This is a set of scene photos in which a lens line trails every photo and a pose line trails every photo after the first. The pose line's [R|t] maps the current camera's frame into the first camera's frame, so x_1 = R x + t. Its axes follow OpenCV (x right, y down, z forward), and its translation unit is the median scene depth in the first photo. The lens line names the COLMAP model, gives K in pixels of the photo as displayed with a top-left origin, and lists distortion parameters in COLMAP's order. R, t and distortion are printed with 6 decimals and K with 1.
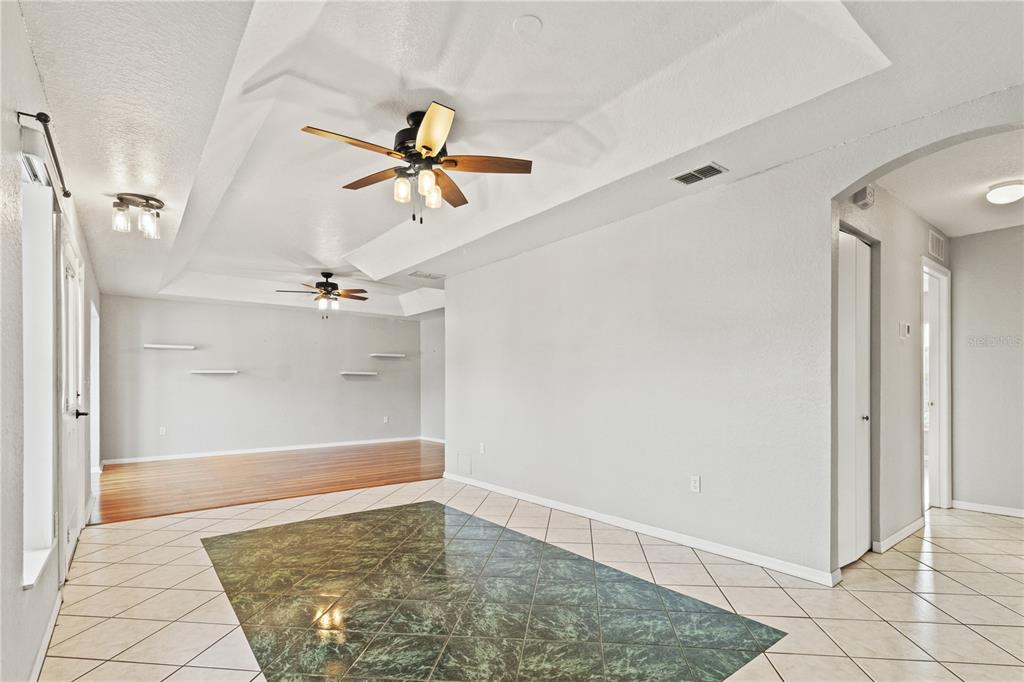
lens RADIAL K [[495.3, 0, 527.7], [0, 495.3, 381.8], [0, 0, 1]] dist [0.004458, 0.000918]
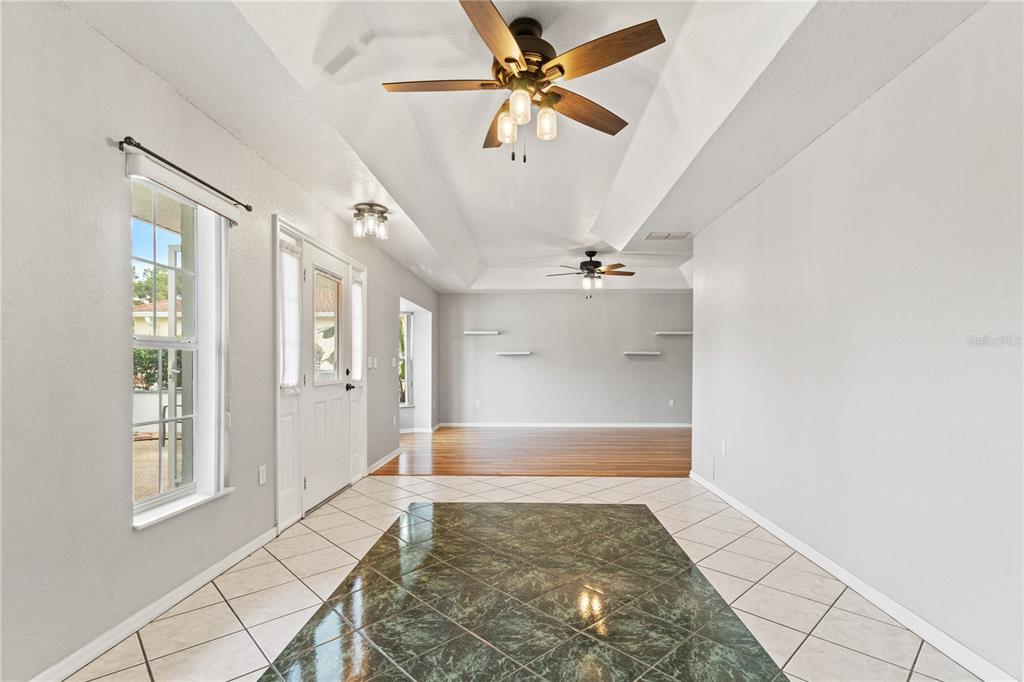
lens RADIAL K [[491.2, 0, 527.5], [0, 491.2, 359.1], [0, 0, 1]] dist [0.040358, -0.000104]
pose [[0.763905, -0.006506, -0.645296, 0.137076], [0.000949, 0.999959, -0.008959, 0.003448], [0.645328, 0.006231, 0.763880, 0.175552]]
